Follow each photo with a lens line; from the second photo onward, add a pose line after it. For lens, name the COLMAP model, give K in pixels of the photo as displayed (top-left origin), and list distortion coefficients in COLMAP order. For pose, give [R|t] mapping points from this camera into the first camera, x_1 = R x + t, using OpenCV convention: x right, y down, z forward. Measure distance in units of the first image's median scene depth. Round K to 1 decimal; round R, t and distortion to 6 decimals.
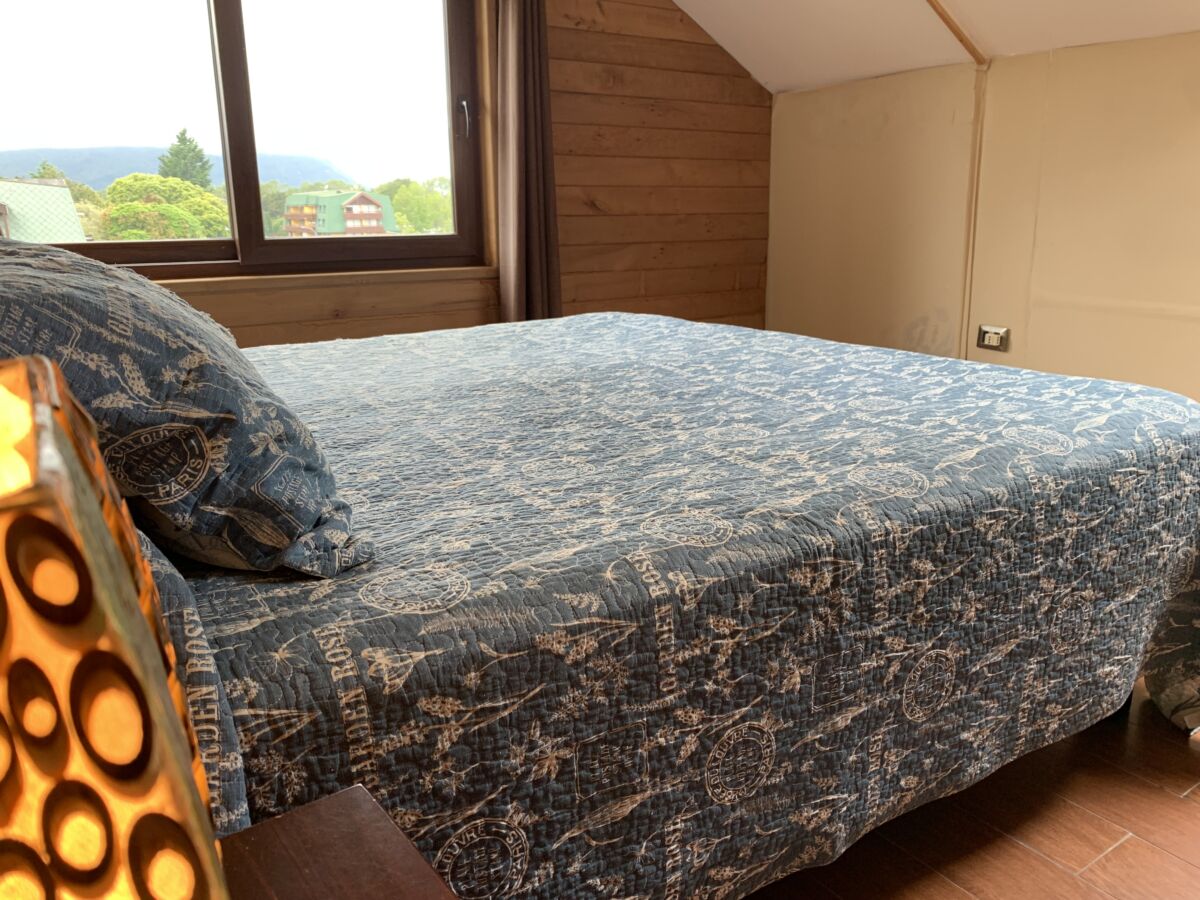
lens RADIAL K [[918.6, 0, 603.4], [0, 918.6, 451.0], [0, 0, 1]] dist [0.061583, -0.097904]
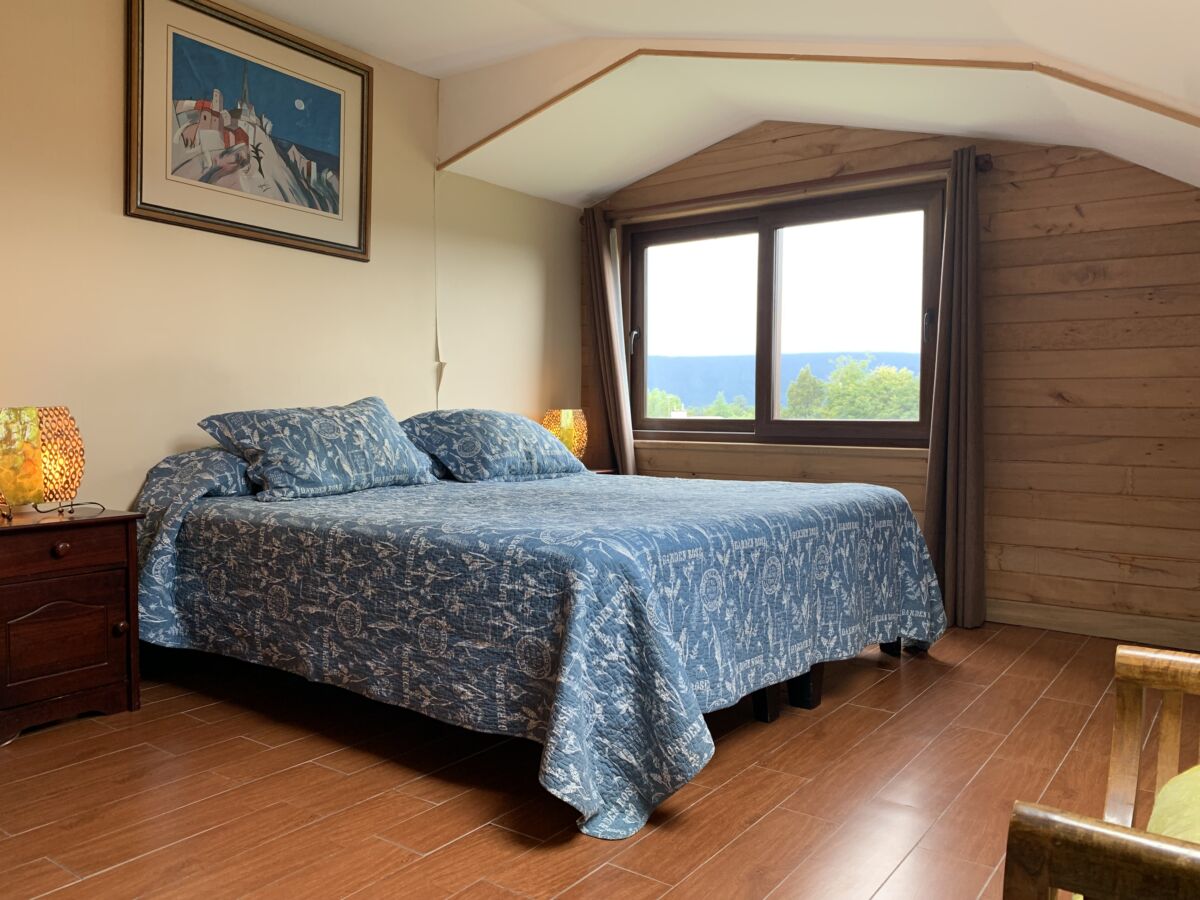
lens RADIAL K [[918.6, 0, 603.4], [0, 918.6, 451.0], [0, 0, 1]] dist [0.061583, -0.097904]
pose [[0.331431, 0.052618, -0.942011, 2.350076], [-0.248982, 0.967927, -0.033535, -0.168510], [0.910034, 0.245658, 0.333902, 0.722353]]
